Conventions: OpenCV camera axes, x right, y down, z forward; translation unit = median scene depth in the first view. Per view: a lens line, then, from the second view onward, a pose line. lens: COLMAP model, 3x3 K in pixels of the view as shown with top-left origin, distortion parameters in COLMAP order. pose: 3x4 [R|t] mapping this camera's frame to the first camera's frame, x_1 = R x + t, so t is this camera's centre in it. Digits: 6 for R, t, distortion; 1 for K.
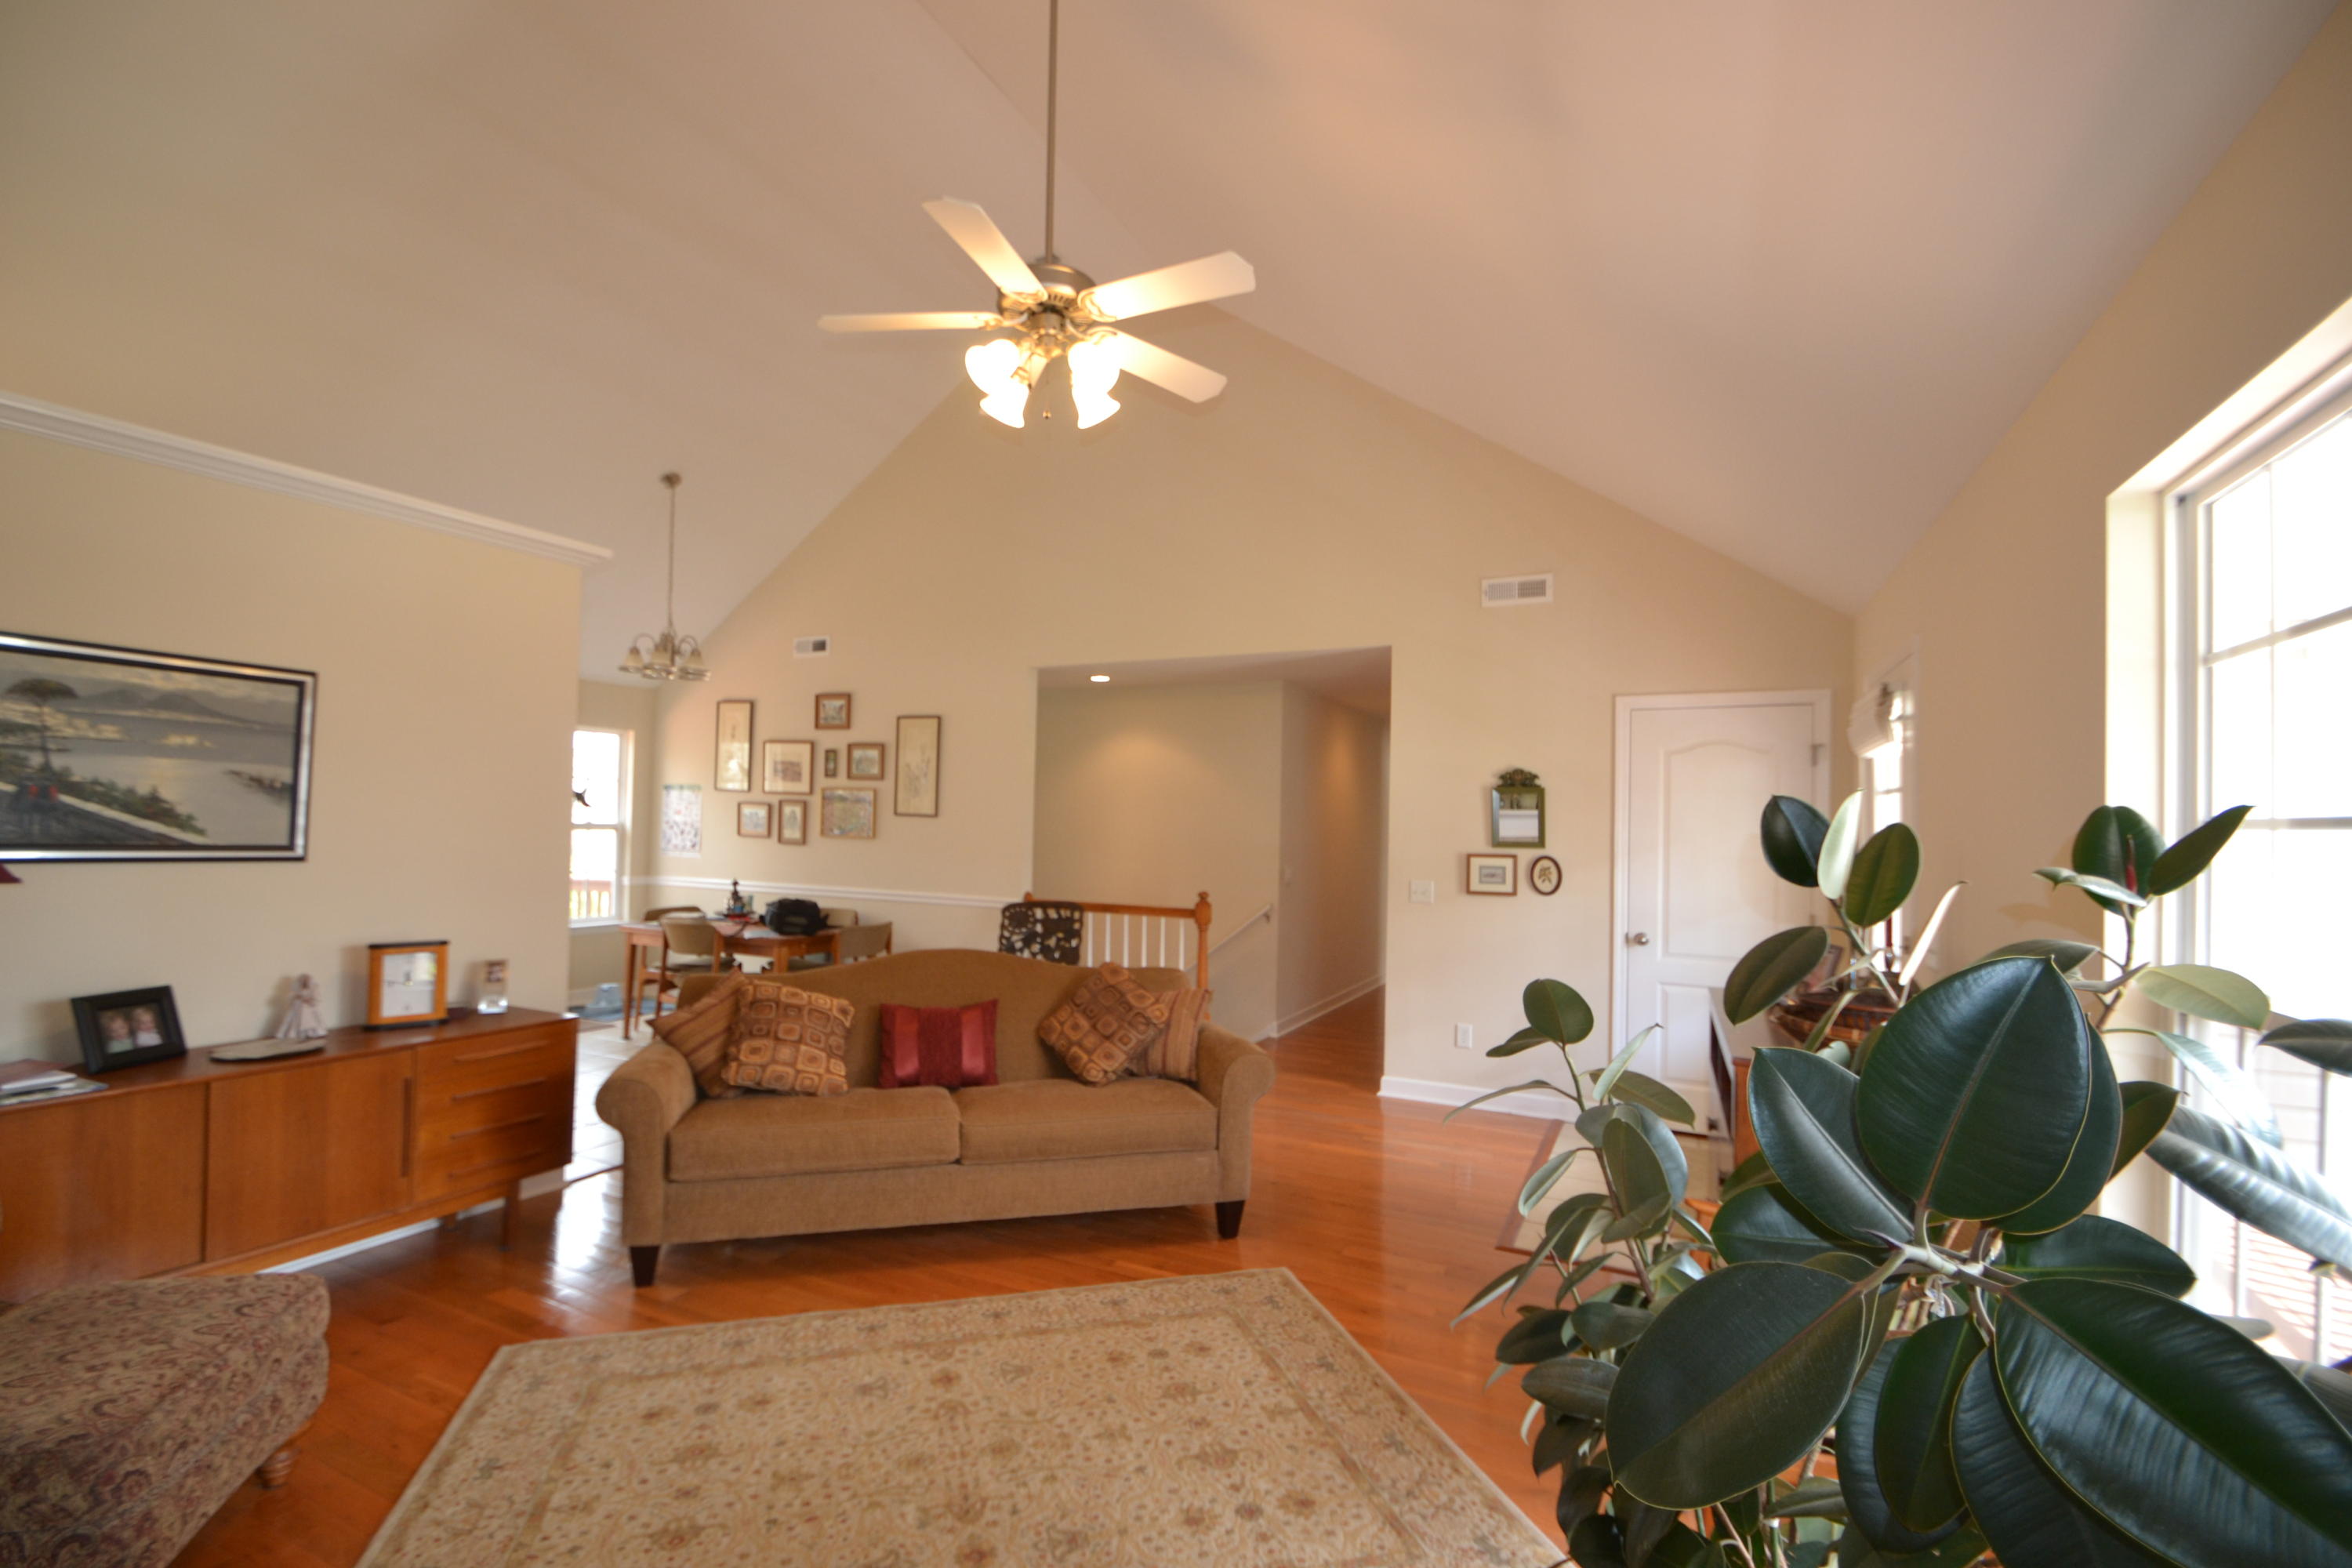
lens RADIAL K [[1041.2, 0, 1151.9], [0, 1041.2, 801.0], [0, 0, 1]] dist [0.002900, -0.012382]
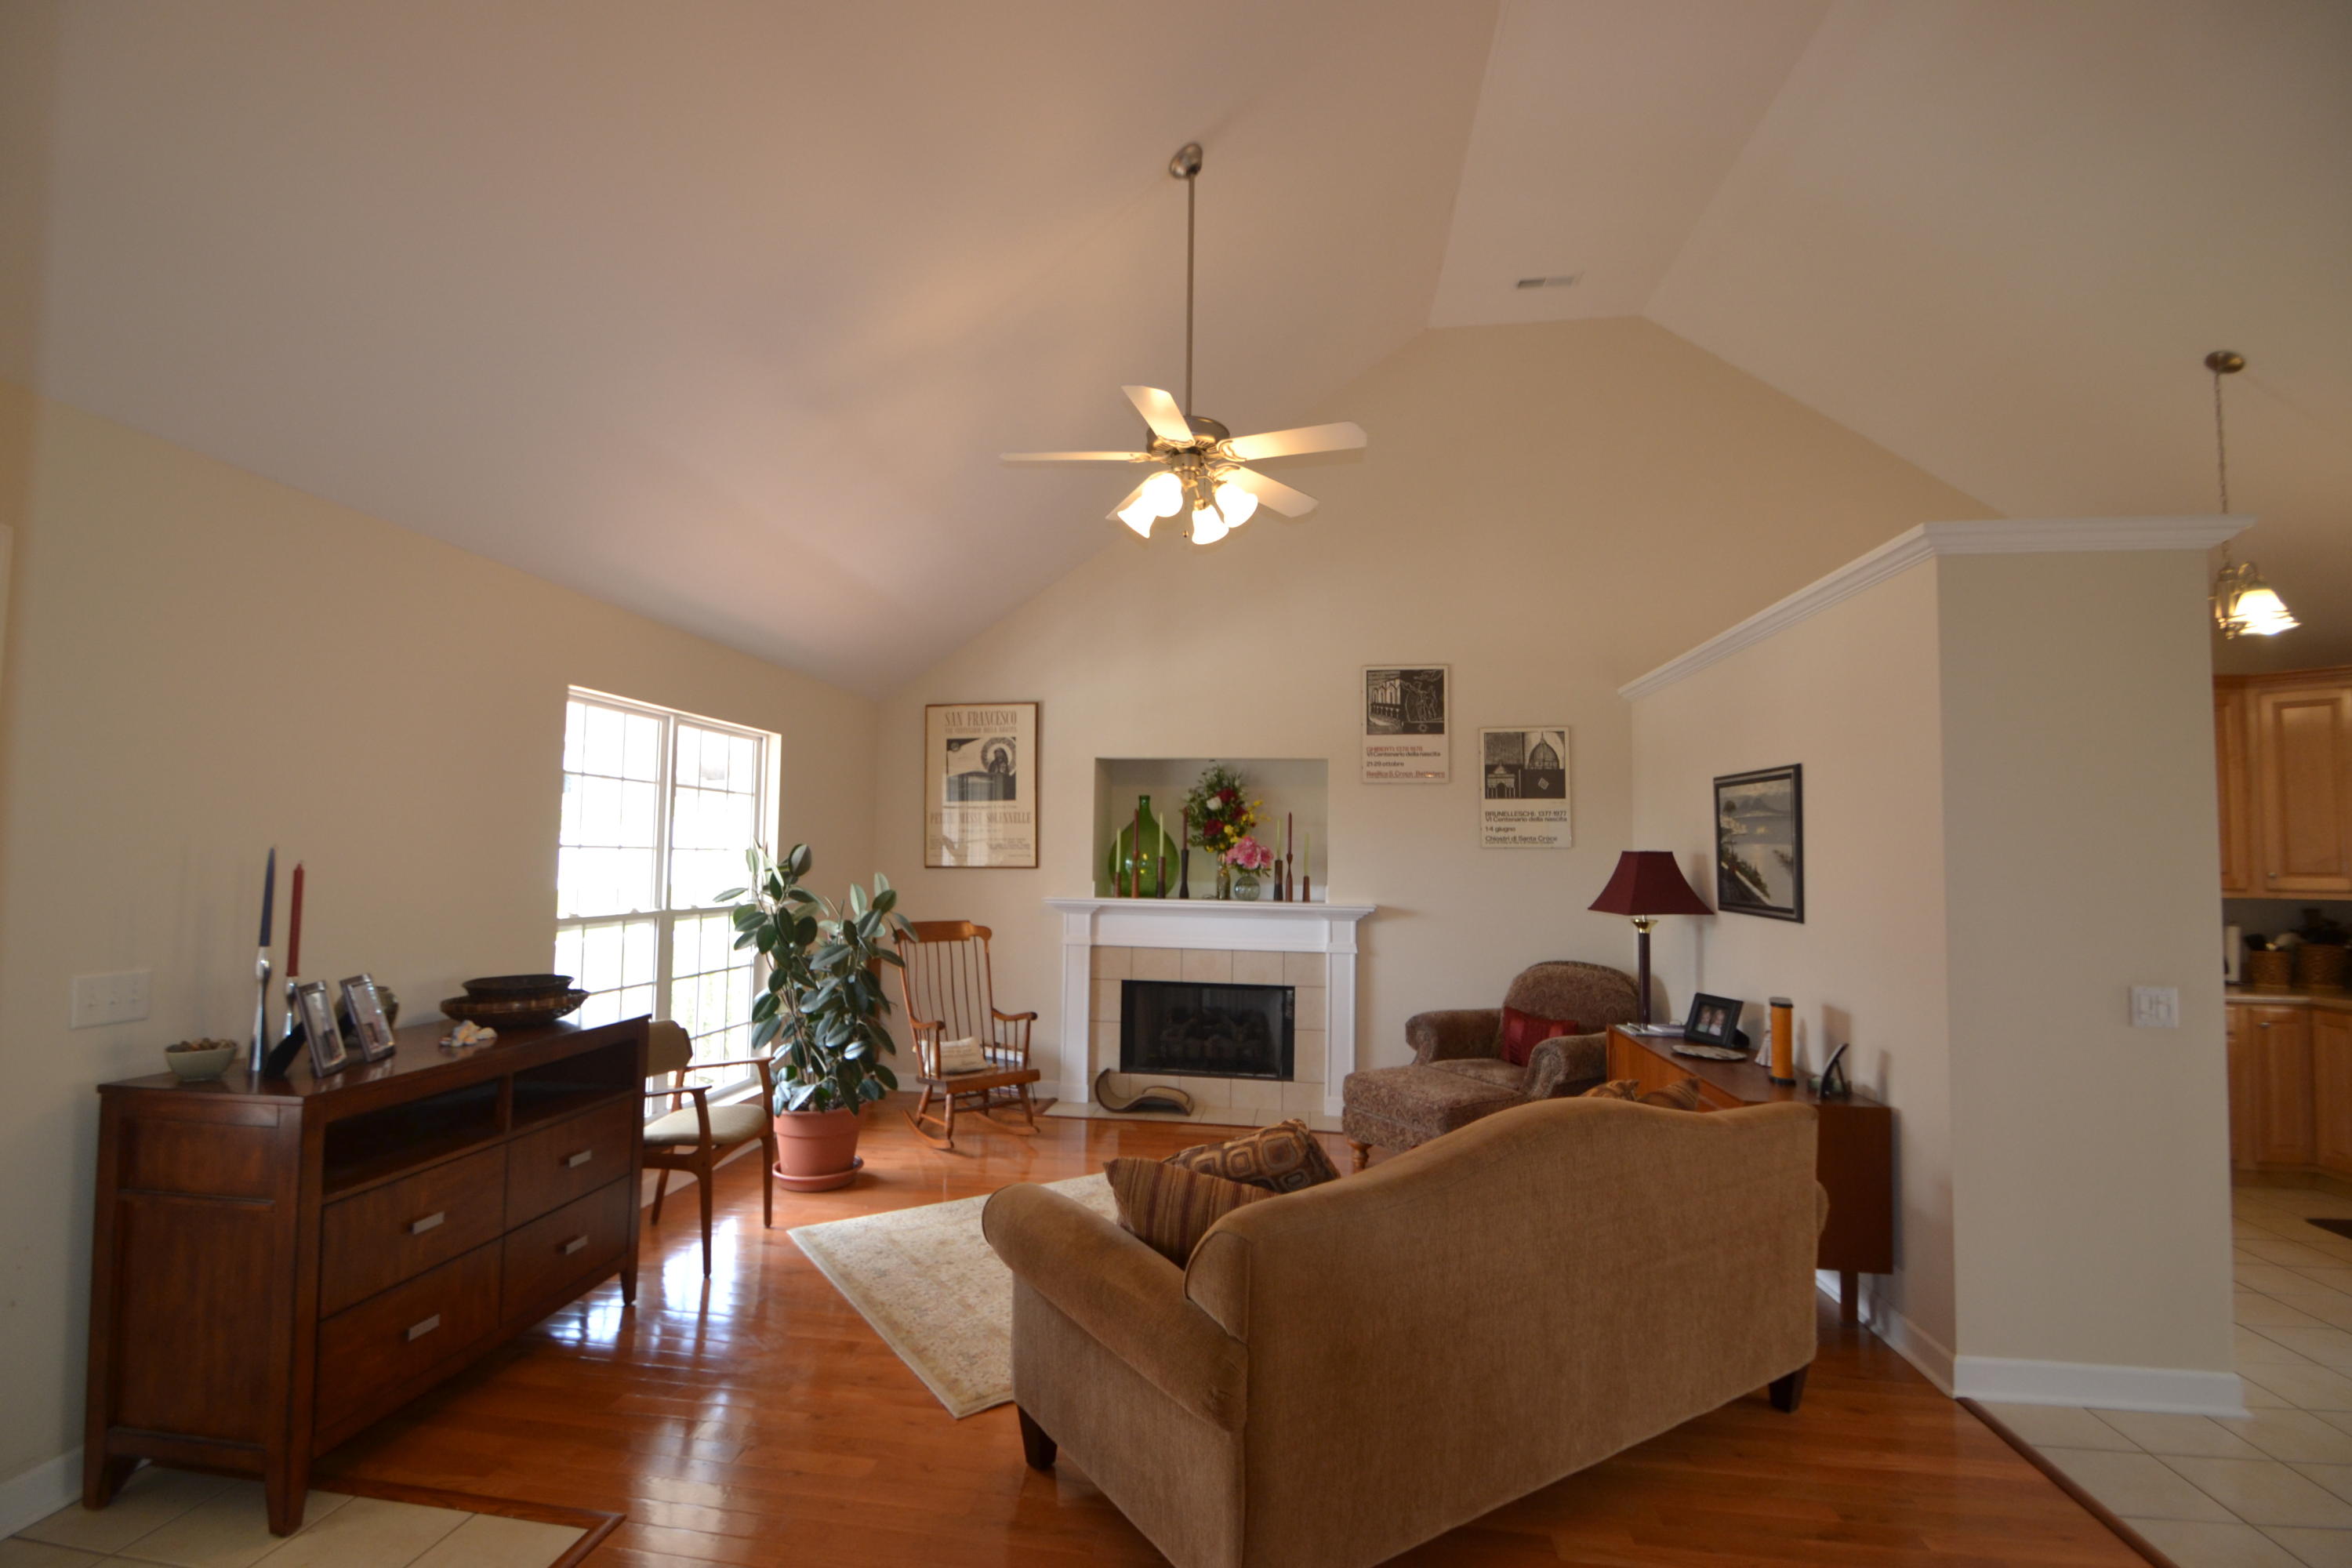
lens RADIAL K [[1041.2, 0, 1153.6], [0, 1041.2, 793.1], [0, 0, 1]] dist [0.002900, -0.012382]
pose [[-0.951985, -0.054995, -0.301165, 0.259568], [-0.028890, 0.995481, -0.090461, 0.039796], [0.304778, -0.077417, -0.949272, 1.953572]]
